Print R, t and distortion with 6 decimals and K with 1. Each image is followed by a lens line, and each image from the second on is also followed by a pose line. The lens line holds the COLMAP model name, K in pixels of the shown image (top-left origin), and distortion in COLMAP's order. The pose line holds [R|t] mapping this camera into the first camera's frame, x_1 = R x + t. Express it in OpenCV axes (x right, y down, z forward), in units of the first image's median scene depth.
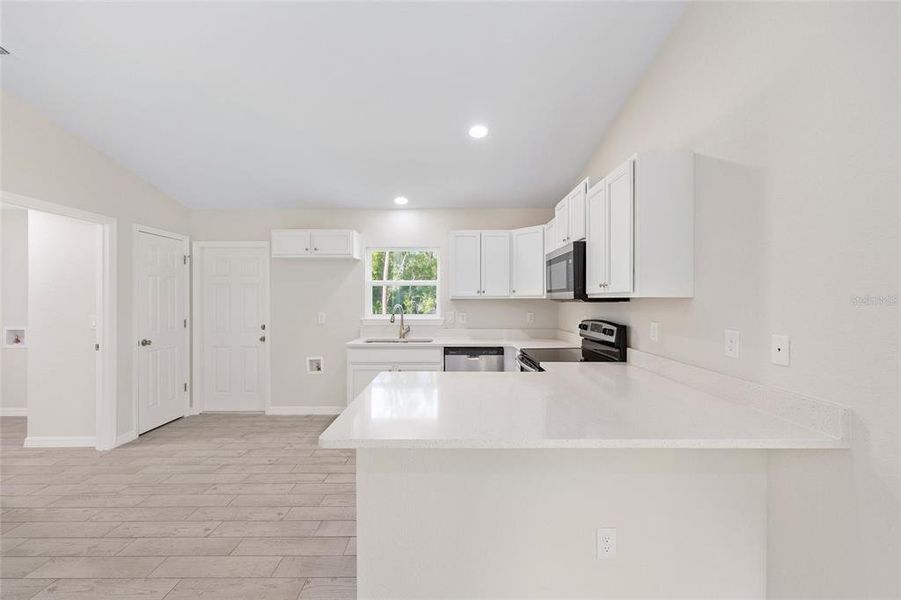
lens RADIAL K [[362.8, 0, 452.7], [0, 362.8, 301.0], [0, 0, 1]] dist [-0.007854, 0.002109]
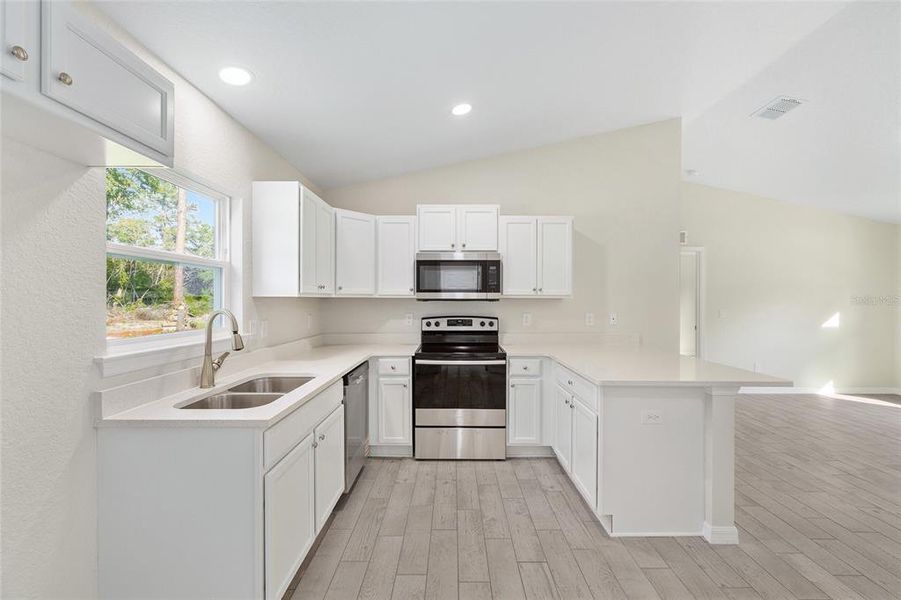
lens RADIAL K [[362.8, 0, 450.3], [0, 362.8, 302.1], [0, 0, 1]] dist [-0.007854, 0.002109]
pose [[0.012904, -0.004178, 0.999908, -0.645572], [0.001282, 0.999991, 0.004162, -0.000050], [-0.999916, 0.001228, 0.012909, 0.804999]]
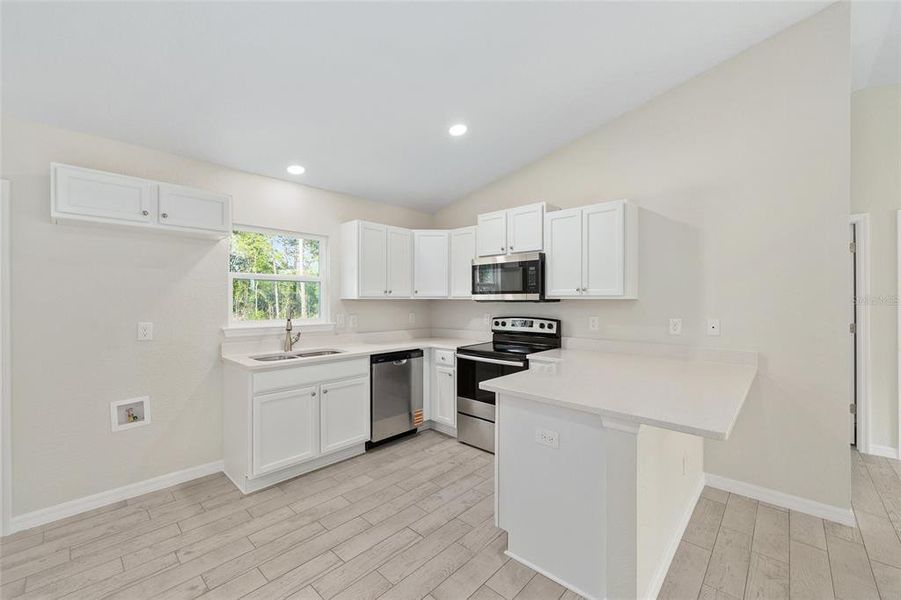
lens RADIAL K [[362.8, 0, 453.8], [0, 362.8, 301.4], [0, 0, 1]] dist [-0.007854, 0.002109]
pose [[0.681082, -0.000298, 0.732207, -0.521137], [0.000463, 1.000000, -0.000024, -0.000723], [-0.732207, 0.000356, 0.681082, 0.265821]]
